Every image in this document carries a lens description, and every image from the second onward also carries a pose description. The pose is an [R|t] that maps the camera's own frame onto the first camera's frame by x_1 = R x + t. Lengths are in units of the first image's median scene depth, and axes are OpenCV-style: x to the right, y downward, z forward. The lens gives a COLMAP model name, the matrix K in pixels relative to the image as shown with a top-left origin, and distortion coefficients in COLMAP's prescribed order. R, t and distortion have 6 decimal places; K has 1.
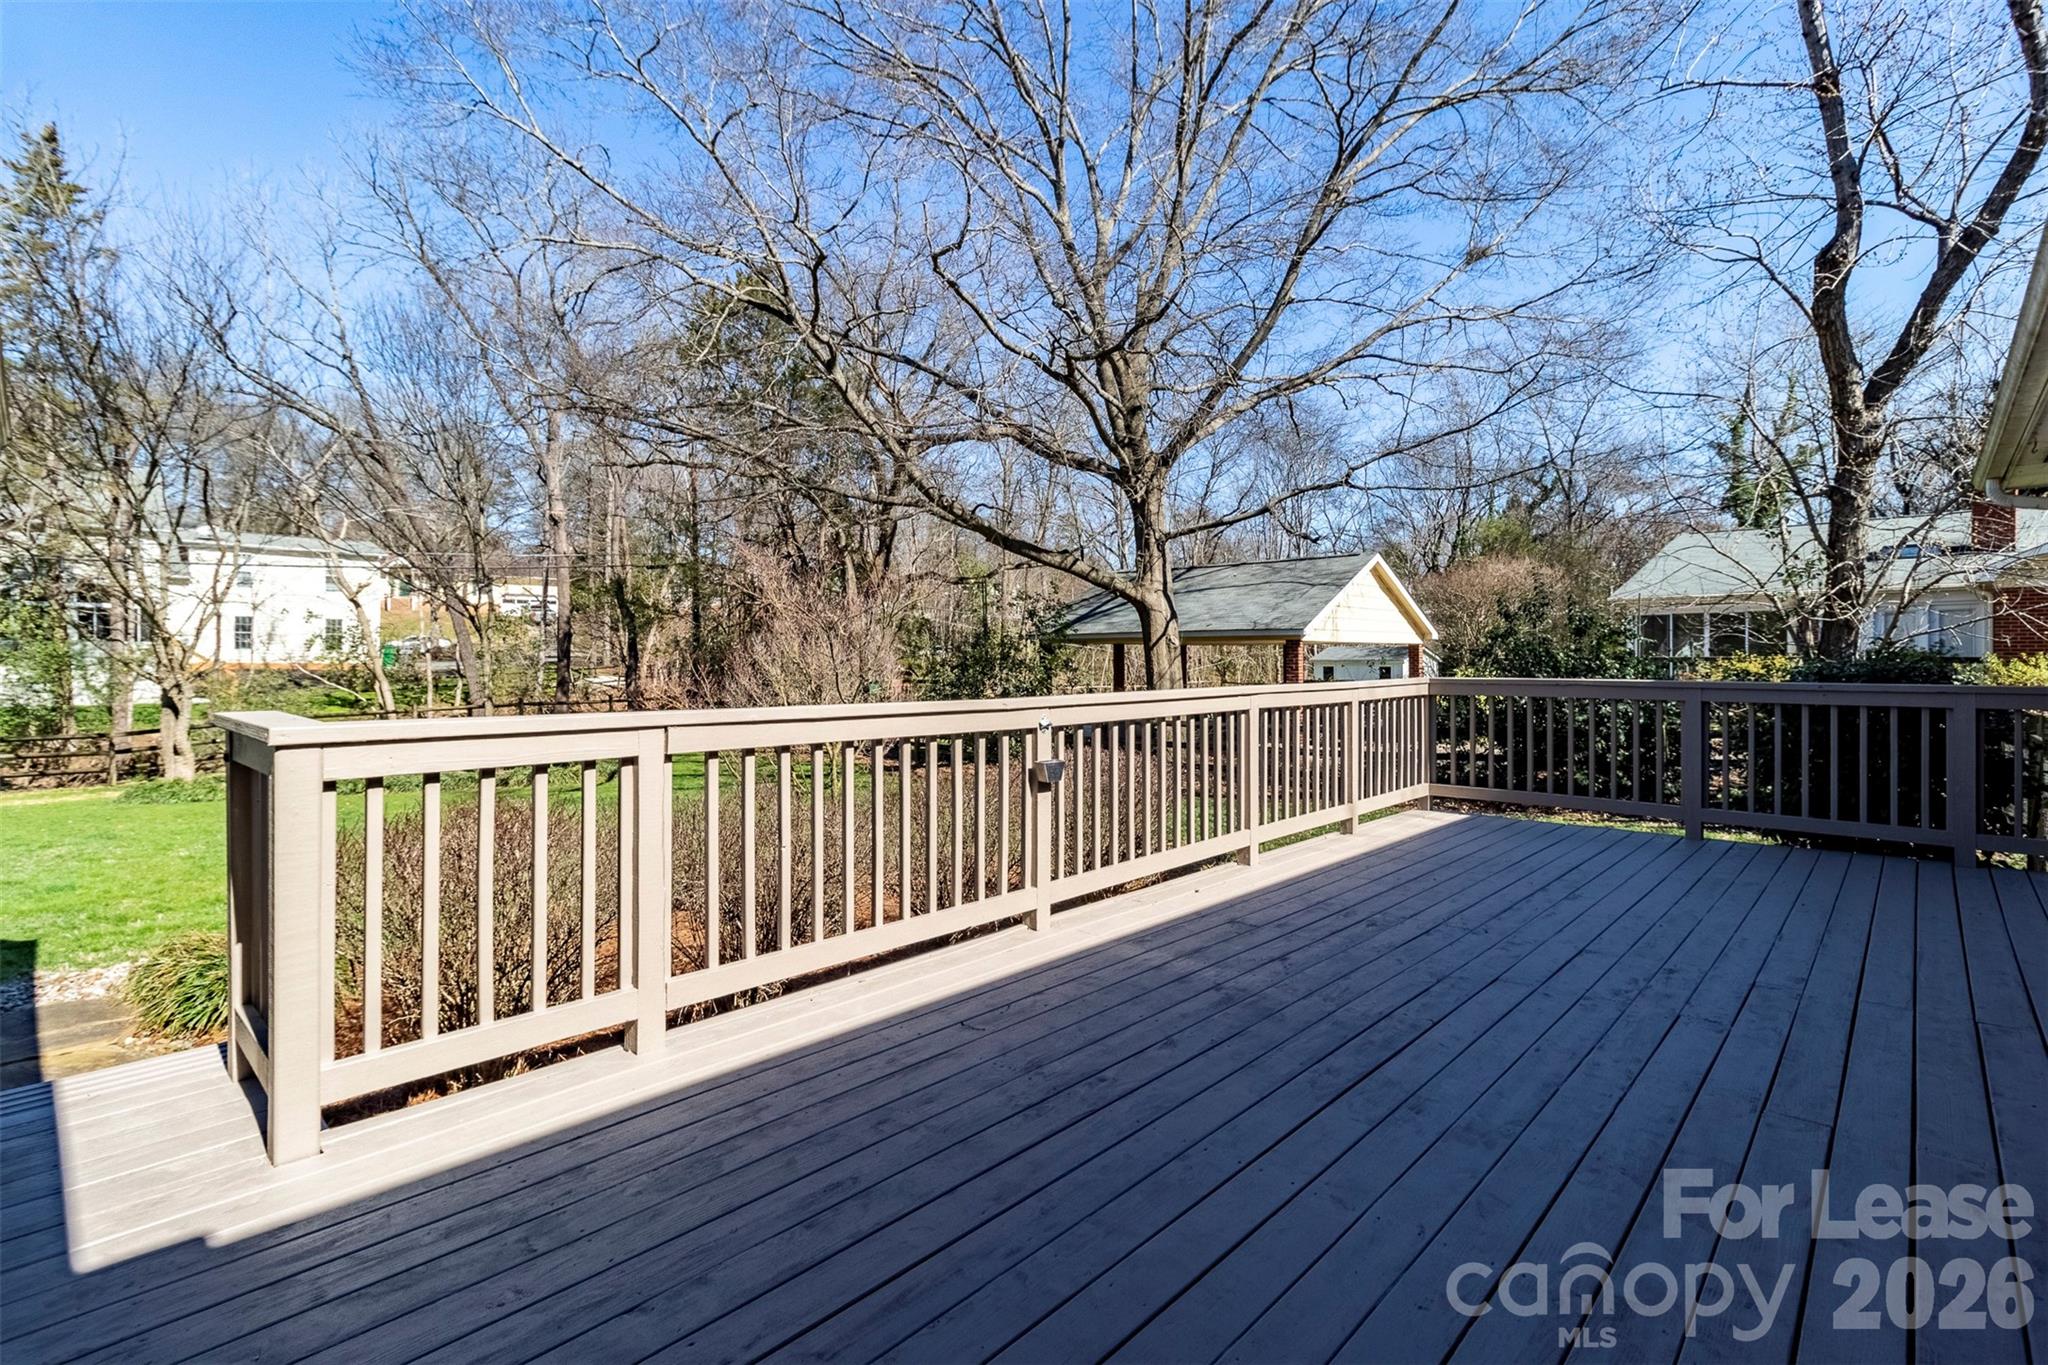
lens RADIAL K [[972.7, 0, 1036.3], [0, 972.7, 673.9], [0, 0, 1]] dist [0.001958, -0.000244]
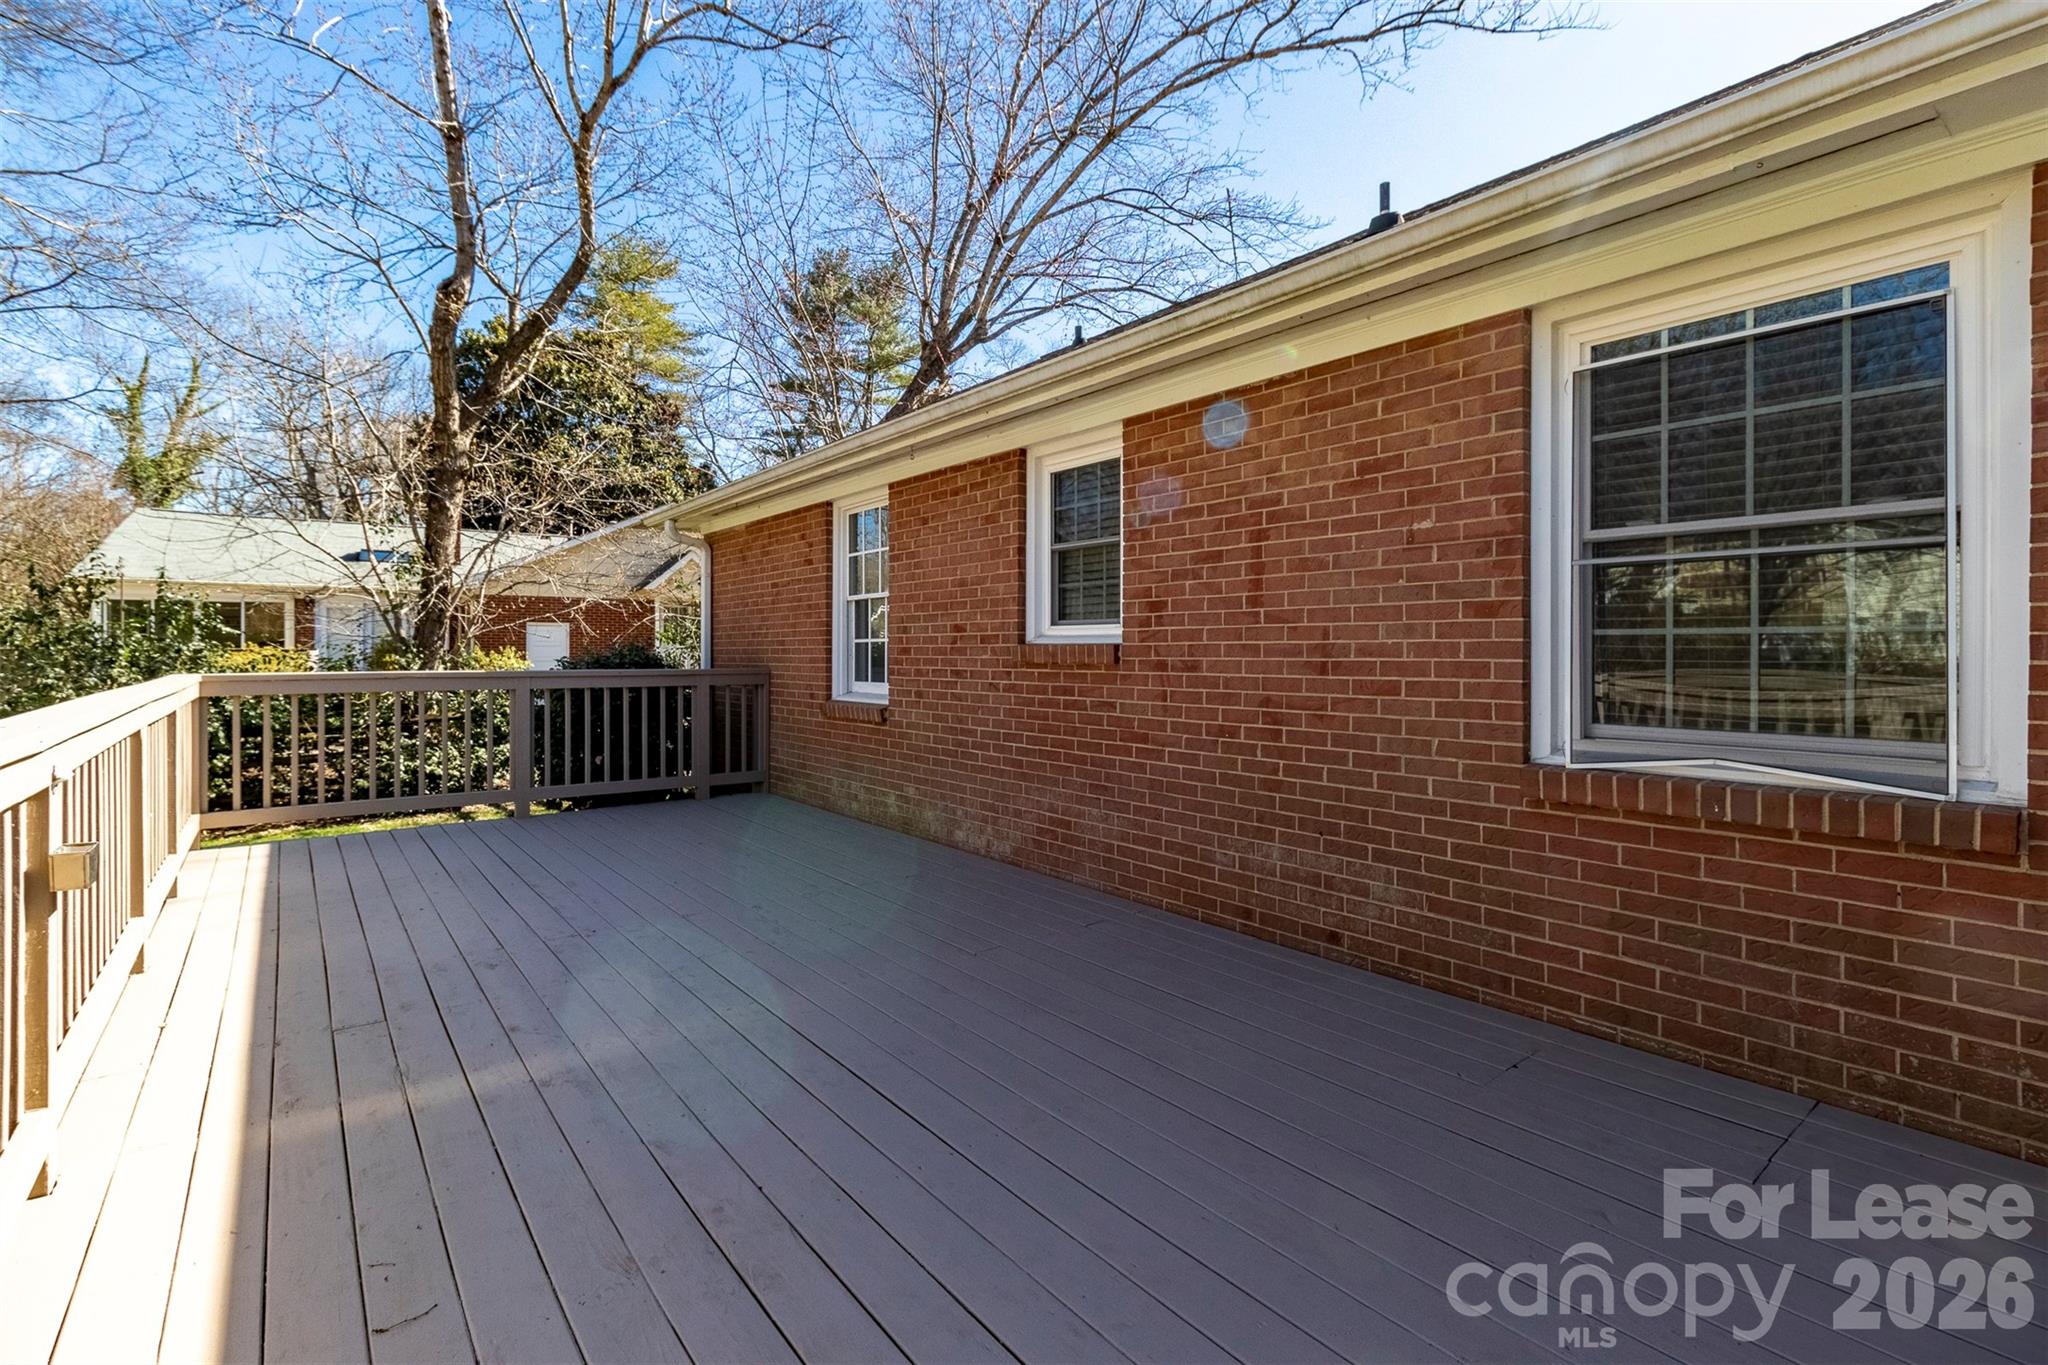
lens RADIAL K [[972.7, 0, 1008.2], [0, 972.7, 659.1], [0, 0, 1]] dist [0.001958, -0.000244]
pose [[0.131520, -0.008264, 0.991279, -0.305399], [0.015108, 0.999866, 0.006331, -0.003130], [-0.991198, 0.014143, 0.131628, 0.322137]]
